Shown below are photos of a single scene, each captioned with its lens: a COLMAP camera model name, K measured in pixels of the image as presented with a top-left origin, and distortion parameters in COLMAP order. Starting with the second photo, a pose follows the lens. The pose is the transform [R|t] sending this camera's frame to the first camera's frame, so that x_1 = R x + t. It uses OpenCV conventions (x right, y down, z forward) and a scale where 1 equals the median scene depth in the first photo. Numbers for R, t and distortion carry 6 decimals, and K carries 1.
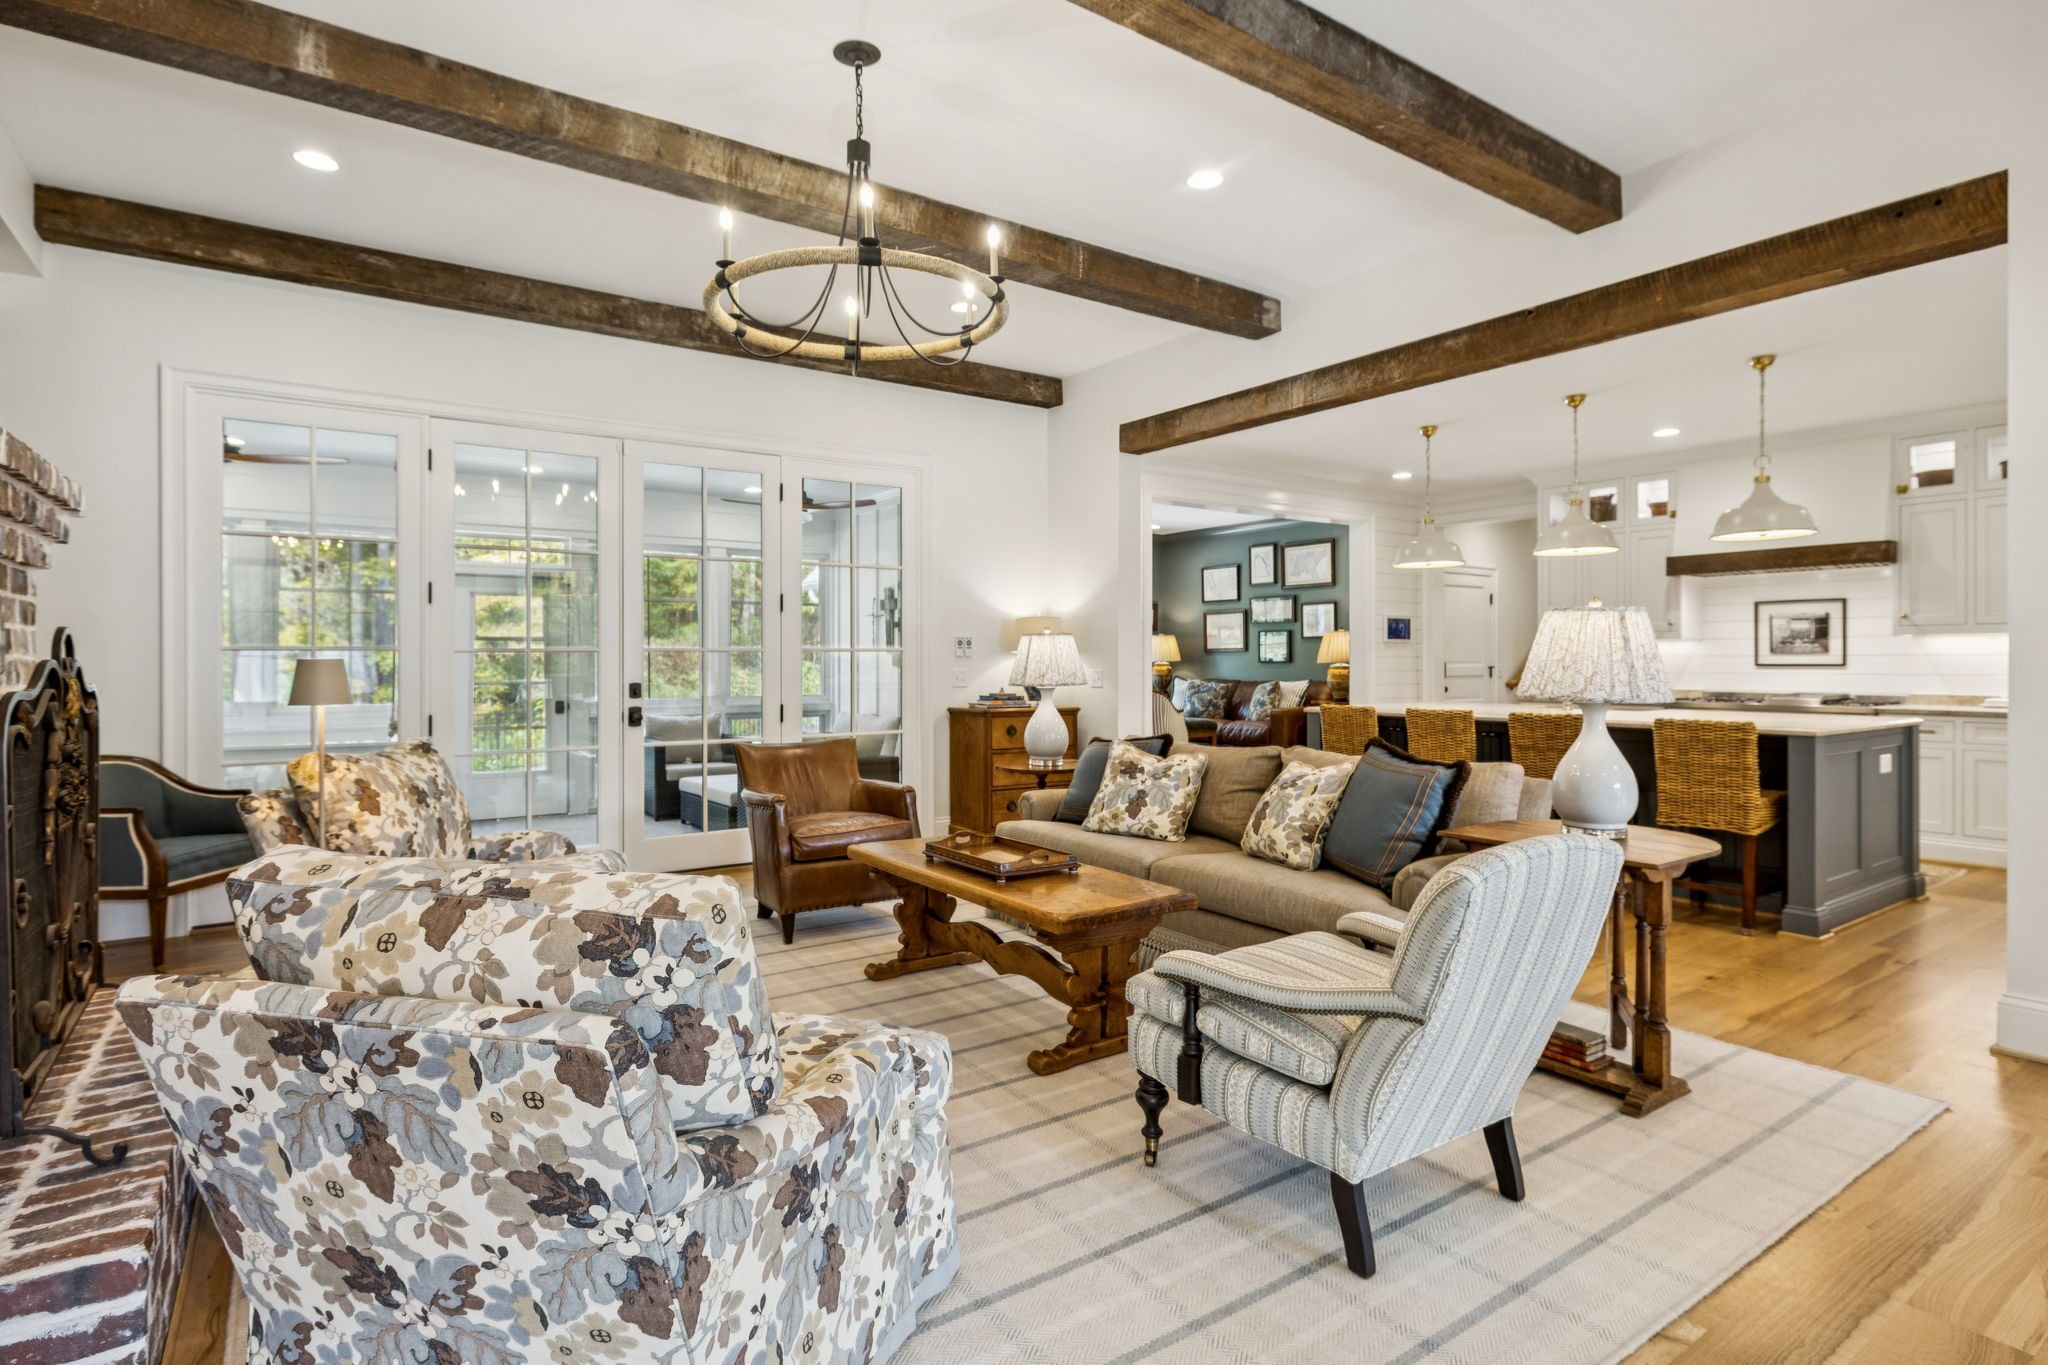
lens RADIAL K [[1019.3, 0, 1027.0], [0, 1019.3, 660.7], [0, 0, 1]] dist [-0.000932, 0.000763]
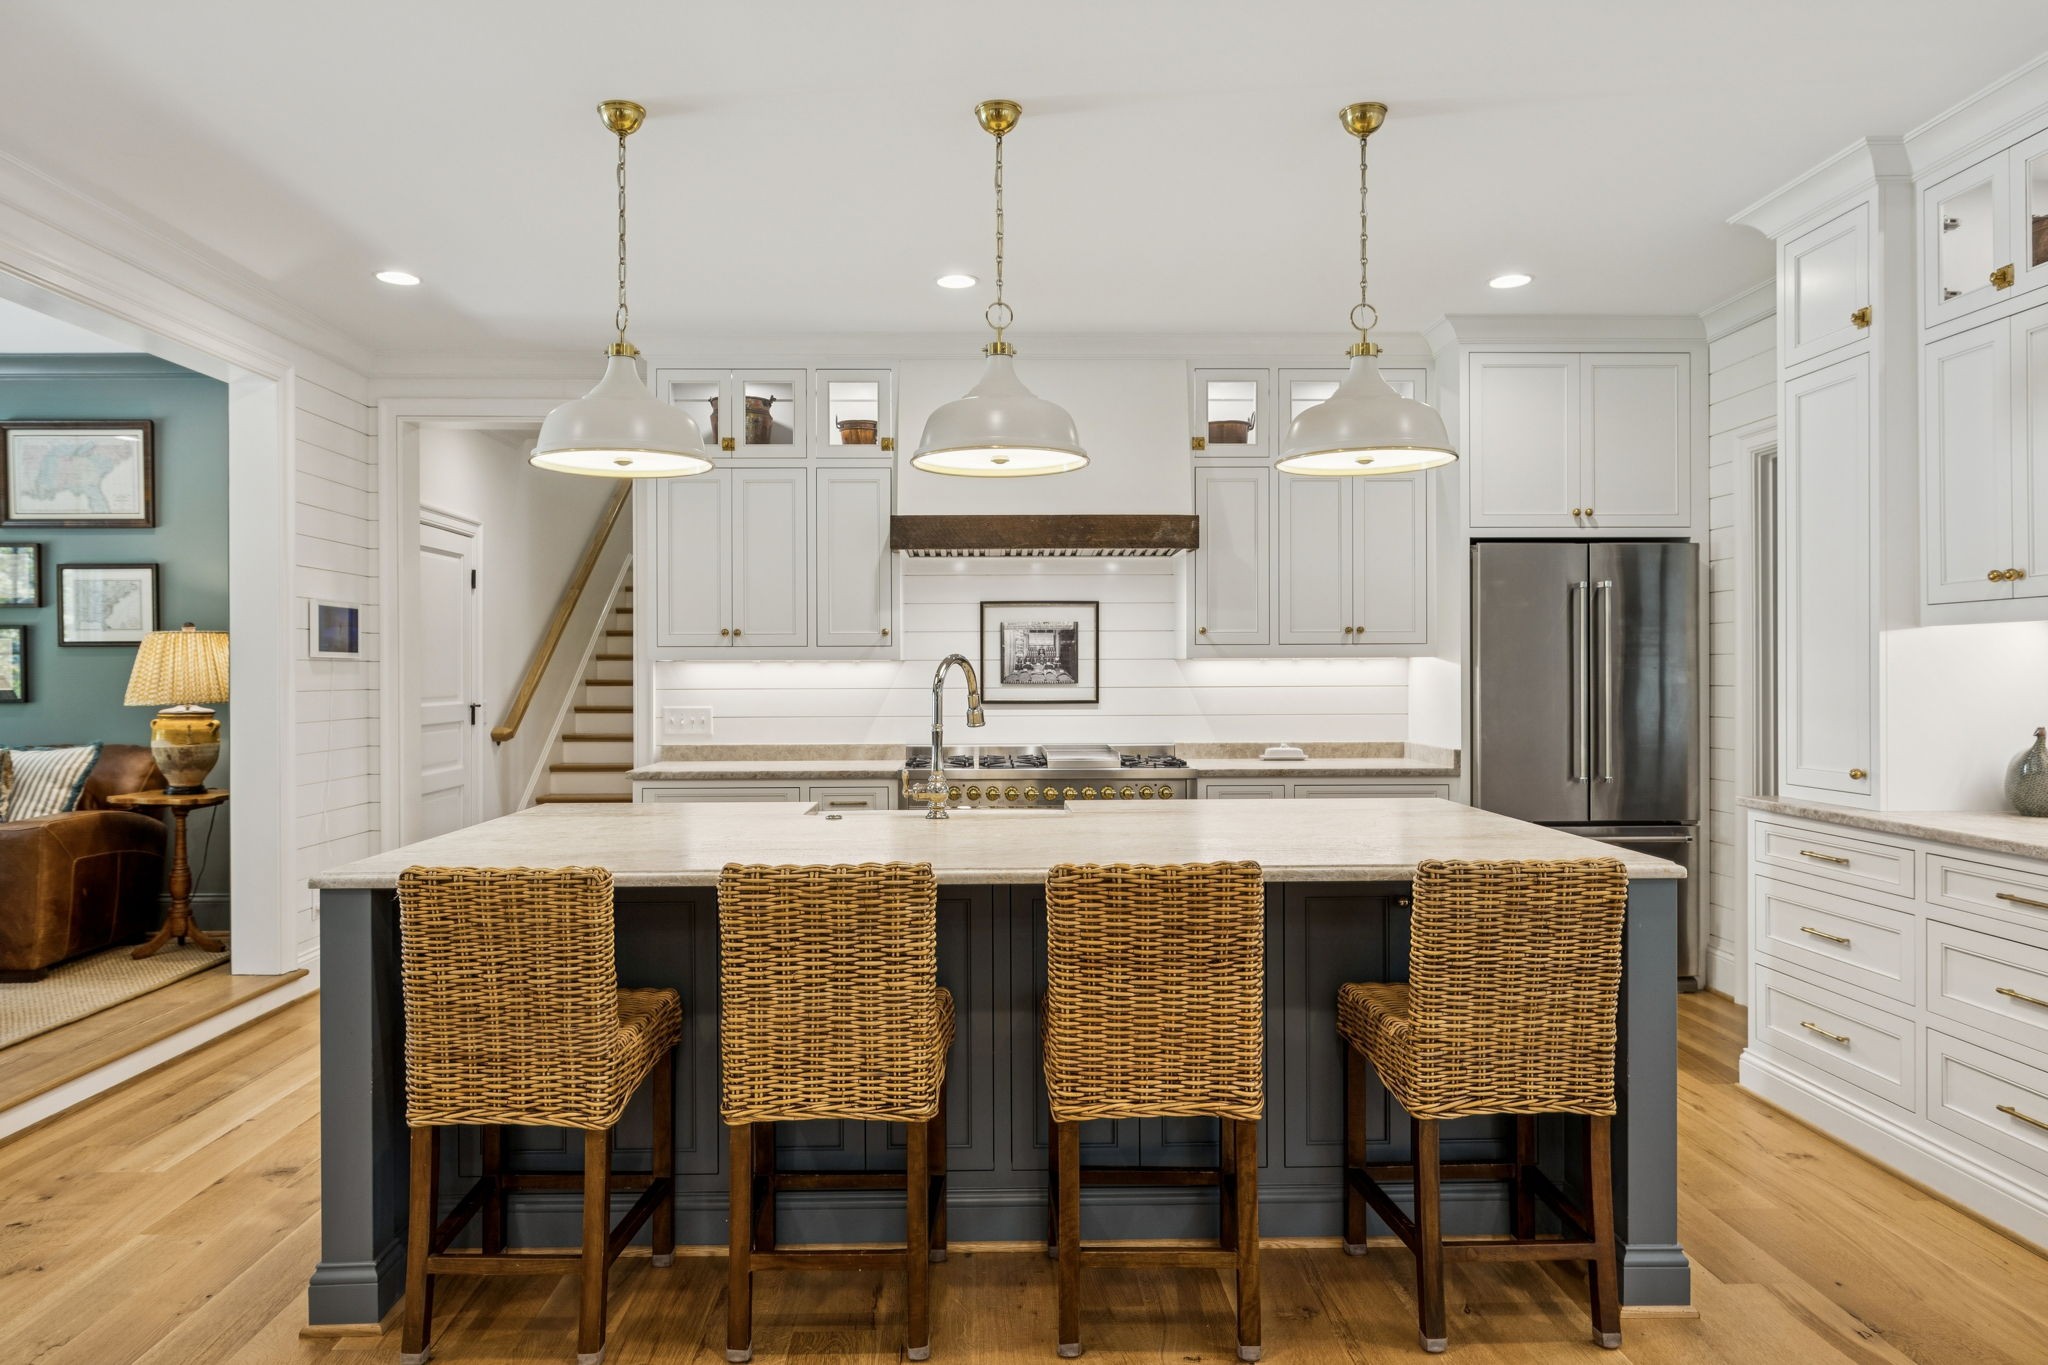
lens RADIAL K [[1302.1, 0, 989.7], [0, 1302.1, 674.5], [0, 0, 1]] dist [-0.004990, 0.000327]
pose [[0.562421, -0.000631, 0.826851, 0.044284], [0.002950, 0.999995, -0.001243, -0.009333], [-0.826846, 0.003138, 0.562420, 0.423917]]
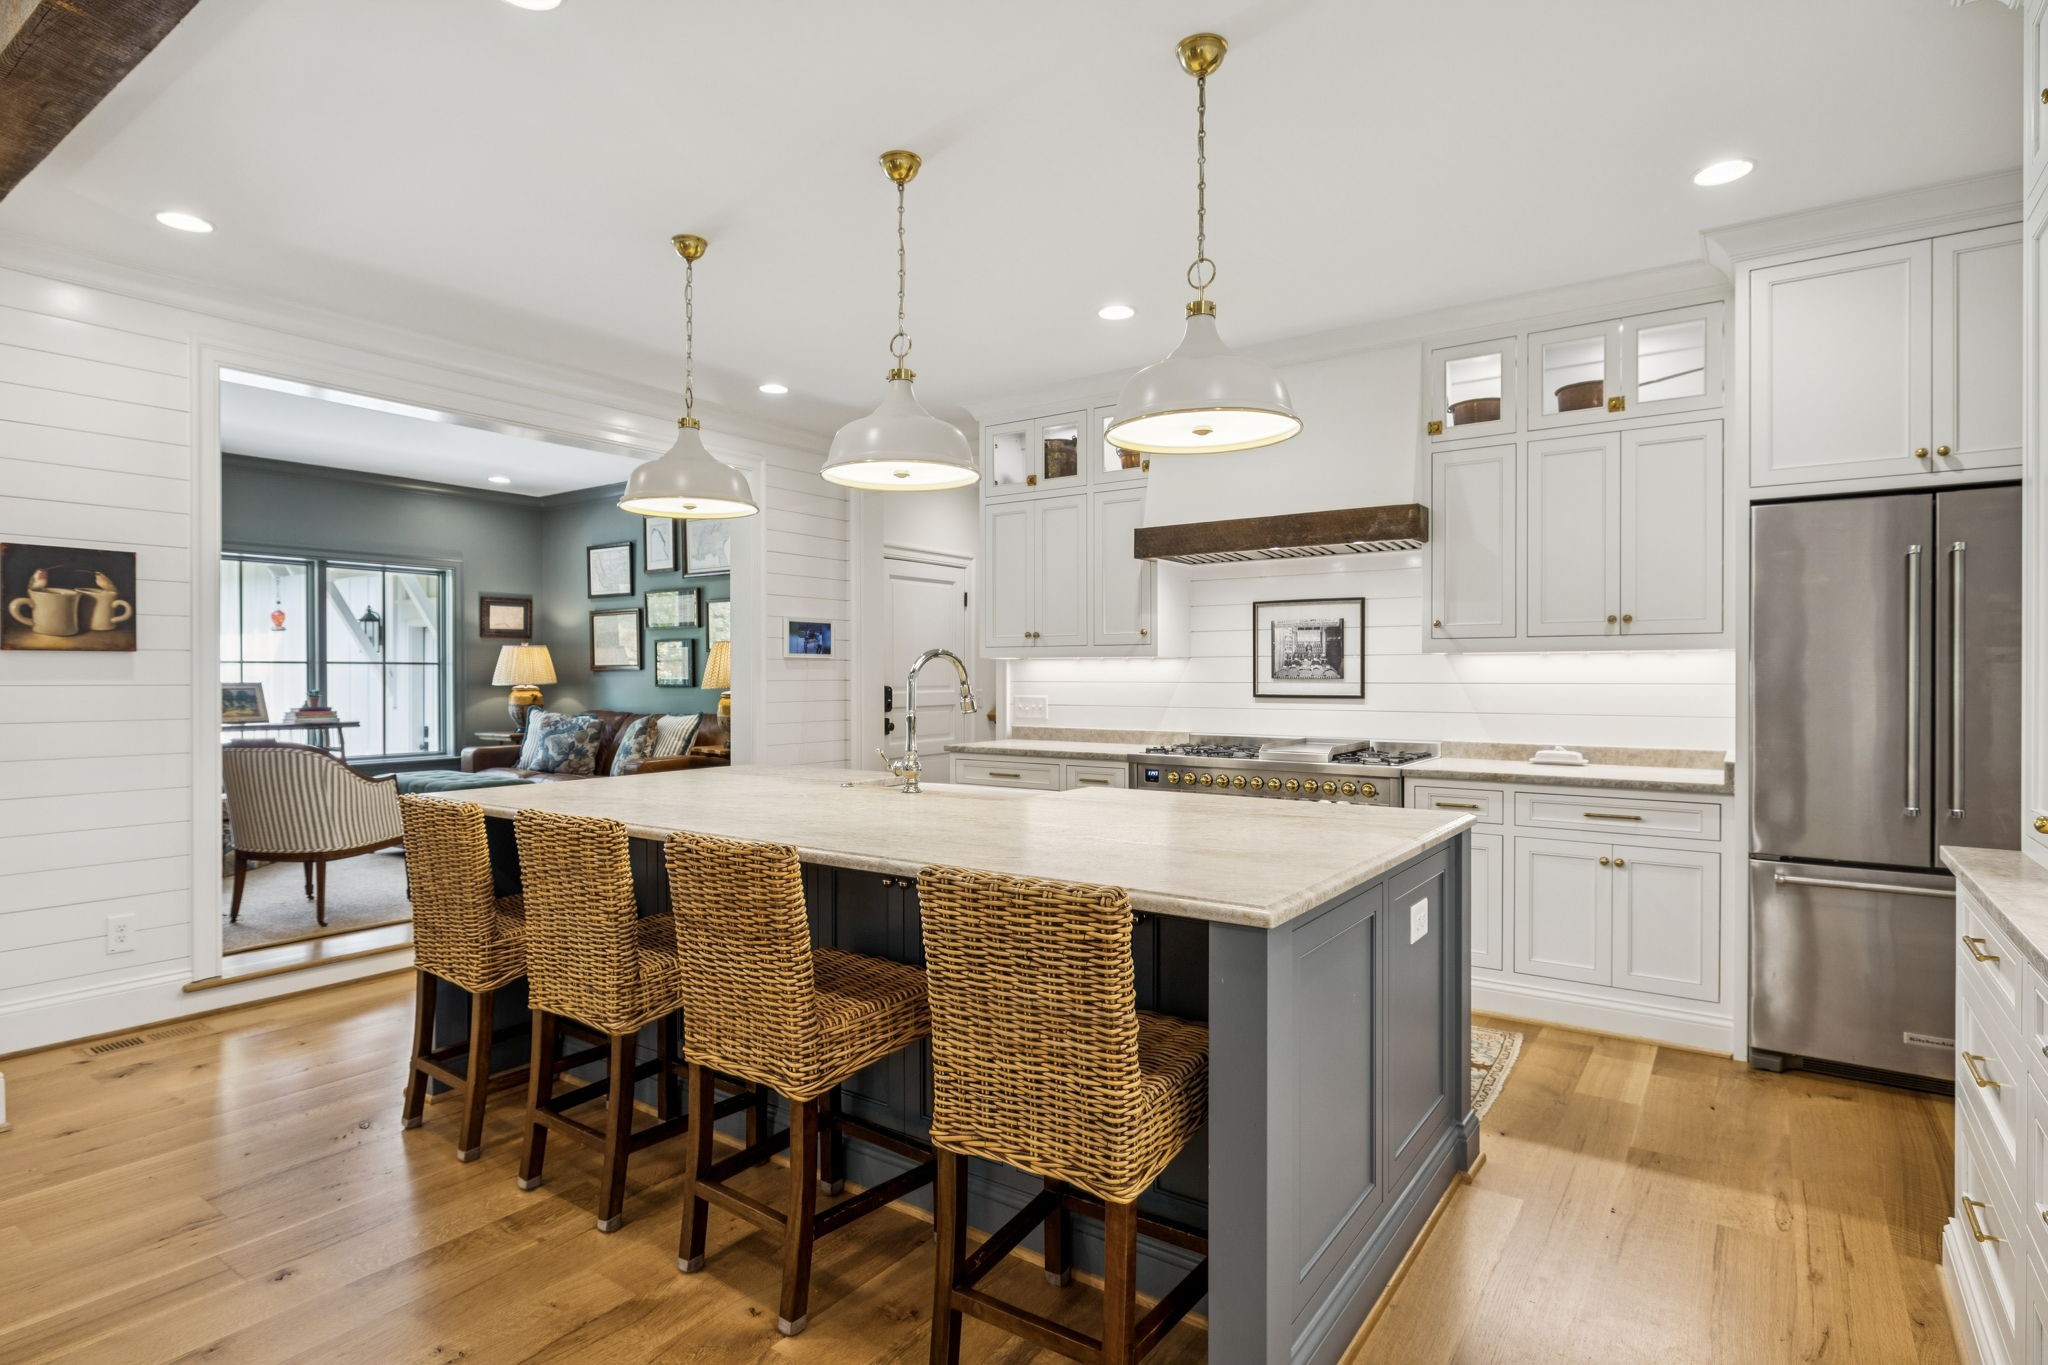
lens RADIAL K [[1050.9, 0, 1011.3], [0, 1050.9, 678.8], [0, 0, 1]] dist [-0.003198, -0.000273]
pose [[0.942432, 0.000209, 0.334399, 0.258086], [-0.001333, 0.999994, 0.003133, -0.007123], [-0.334397, -0.003399, 0.942426, 0.311106]]
